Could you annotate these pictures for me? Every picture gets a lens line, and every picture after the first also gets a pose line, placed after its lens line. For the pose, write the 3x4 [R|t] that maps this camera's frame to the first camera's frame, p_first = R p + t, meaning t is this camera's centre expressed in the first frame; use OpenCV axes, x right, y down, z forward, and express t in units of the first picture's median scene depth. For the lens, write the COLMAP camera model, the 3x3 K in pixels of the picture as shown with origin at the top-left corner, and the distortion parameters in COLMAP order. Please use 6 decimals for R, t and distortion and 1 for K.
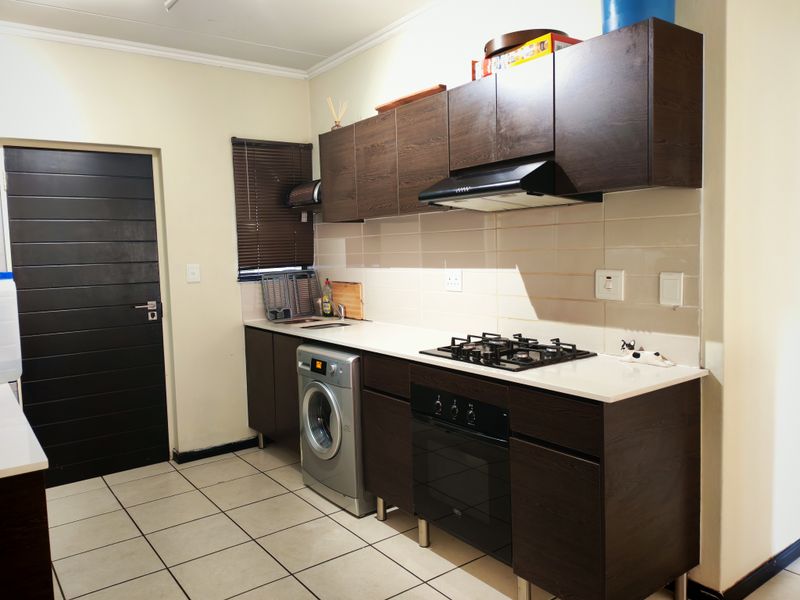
lens RADIAL K [[609.6, 0, 398.7], [0, 609.6, 296.7], [0, 0, 1]] dist [0.040664, -0.009430]
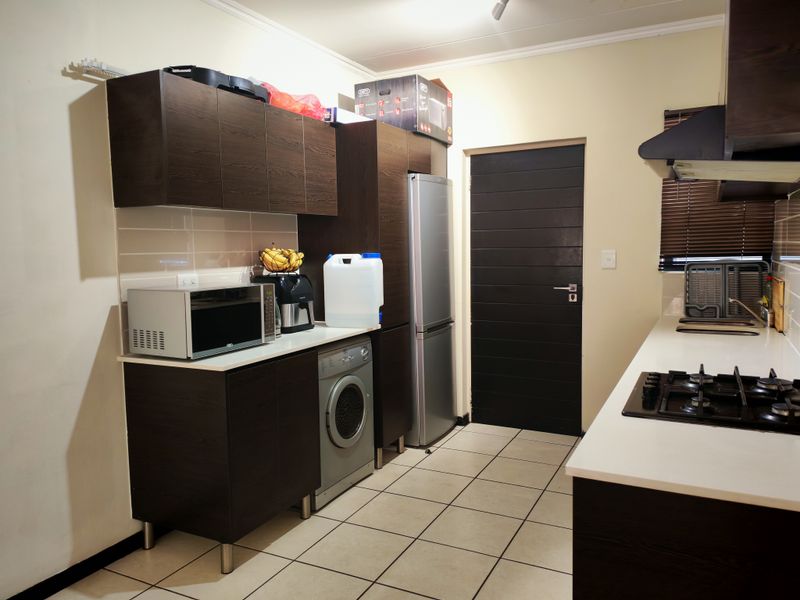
lens RADIAL K [[609.6, 0, 398.3], [0, 609.6, 302.7], [0, 0, 1]] dist [0.040664, -0.009430]
pose [[0.449032, 0.108263, -0.886933, 0.403103], [-0.066160, 0.993936, 0.087829, -0.032969], [0.891063, 0.019242, 0.453472, 0.250037]]
